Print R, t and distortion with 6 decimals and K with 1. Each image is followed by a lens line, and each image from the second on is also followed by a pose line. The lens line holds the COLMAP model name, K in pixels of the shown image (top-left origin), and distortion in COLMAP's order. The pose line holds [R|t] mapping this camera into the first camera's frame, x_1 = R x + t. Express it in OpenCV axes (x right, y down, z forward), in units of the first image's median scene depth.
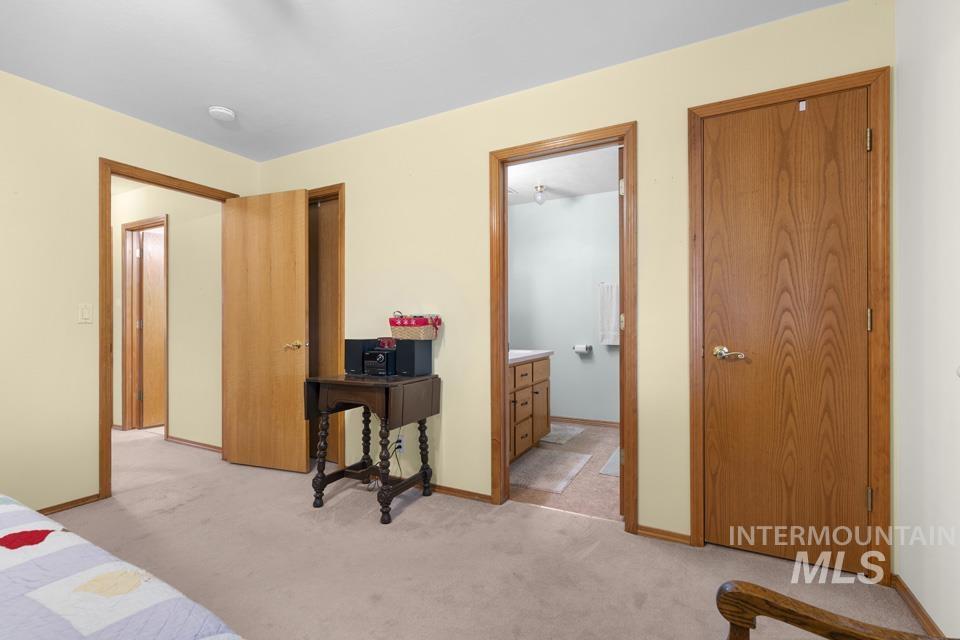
lens RADIAL K [[435.1, 0, 478.8], [0, 435.1, 322.8], [0, 0, 1]] dist [-0.005451, 0.001244]
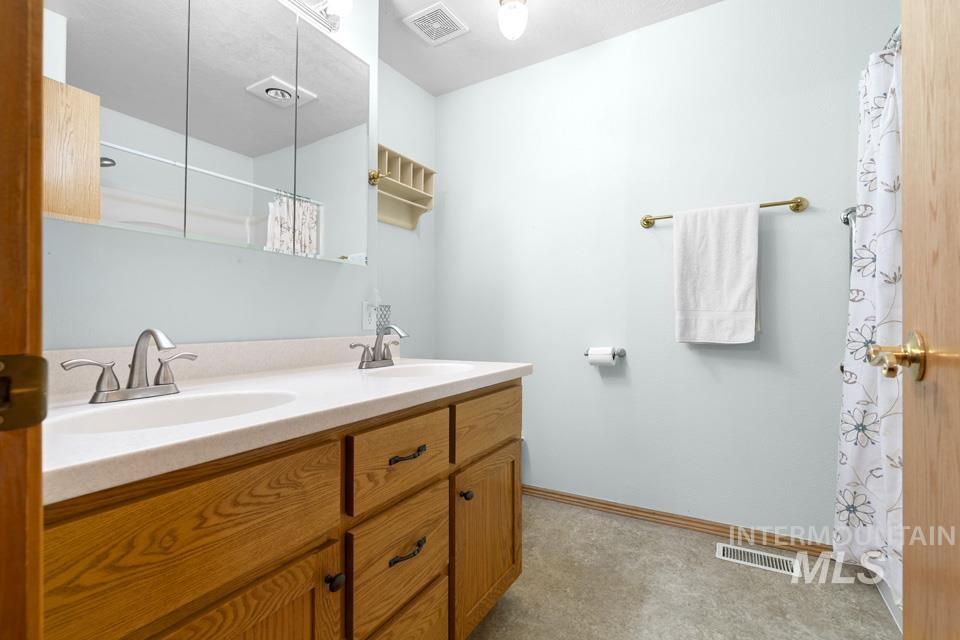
lens RADIAL K [[435.1, 0, 481.4], [0, 435.1, 321.1], [0, 0, 1]] dist [-0.005451, 0.001244]
pose [[0.999096, -0.001181, -0.042490, 0.158617], [0.001278, 0.999997, 0.002264, 0.026322], [0.042487, -0.002316, 0.999094, 0.665478]]
